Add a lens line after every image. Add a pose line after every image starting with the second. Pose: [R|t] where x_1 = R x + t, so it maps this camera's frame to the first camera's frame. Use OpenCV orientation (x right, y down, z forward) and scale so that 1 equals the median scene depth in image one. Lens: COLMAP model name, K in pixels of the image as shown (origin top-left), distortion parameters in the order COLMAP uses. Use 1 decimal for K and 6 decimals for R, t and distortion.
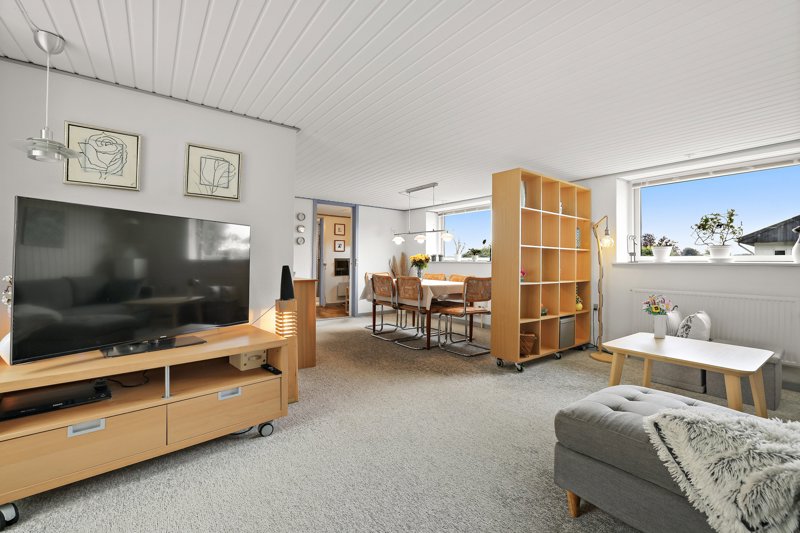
lens RADIAL K [[351.4, 0, 400.4], [0, 351.4, 263.4], [0, 0, 1]] dist [-0.024650, 0.001877]
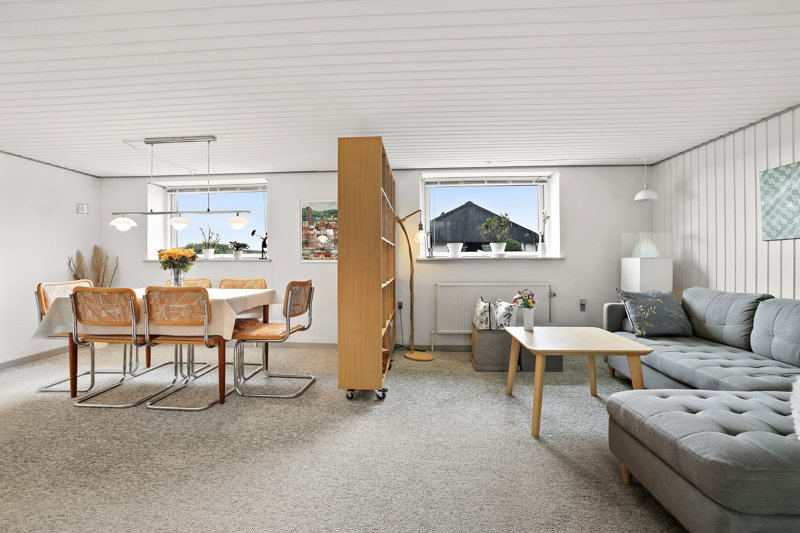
lens RADIAL K [[351.4, 0, 395.8], [0, 351.4, 258.2], [0, 0, 1]] dist [-0.024650, 0.001877]
pose [[0.653344, -0.011113, 0.756980, -0.180592], [0.014784, 0.999889, 0.001918, -0.004902], [-0.756917, 0.009938, 0.653435, 0.370051]]
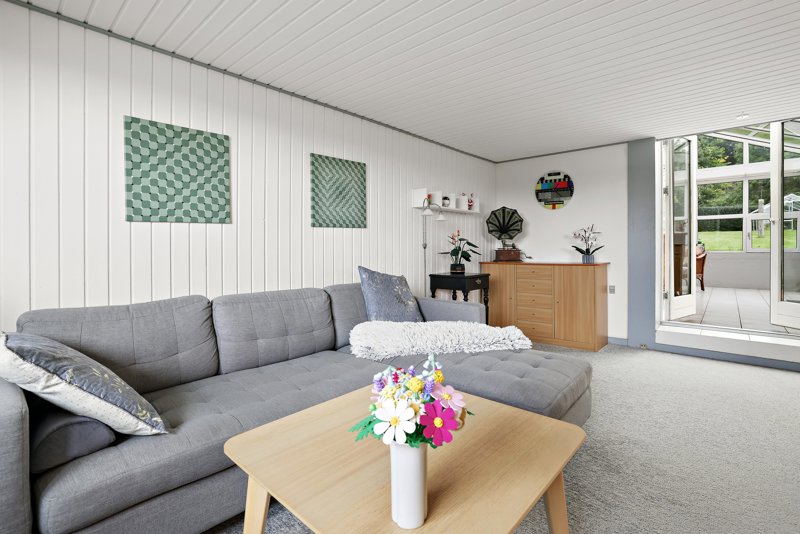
lens RADIAL K [[379.6, 0, 405.0], [0, 379.6, 250.3], [0, 0, 1]] dist [-0.032571, 0.000938]
pose [[-0.977637, -0.000561, -0.210297, 0.495225], [-0.003273, 0.999916, 0.012548, 0.003341], [0.210272, 0.012955, -0.977557, 0.781784]]
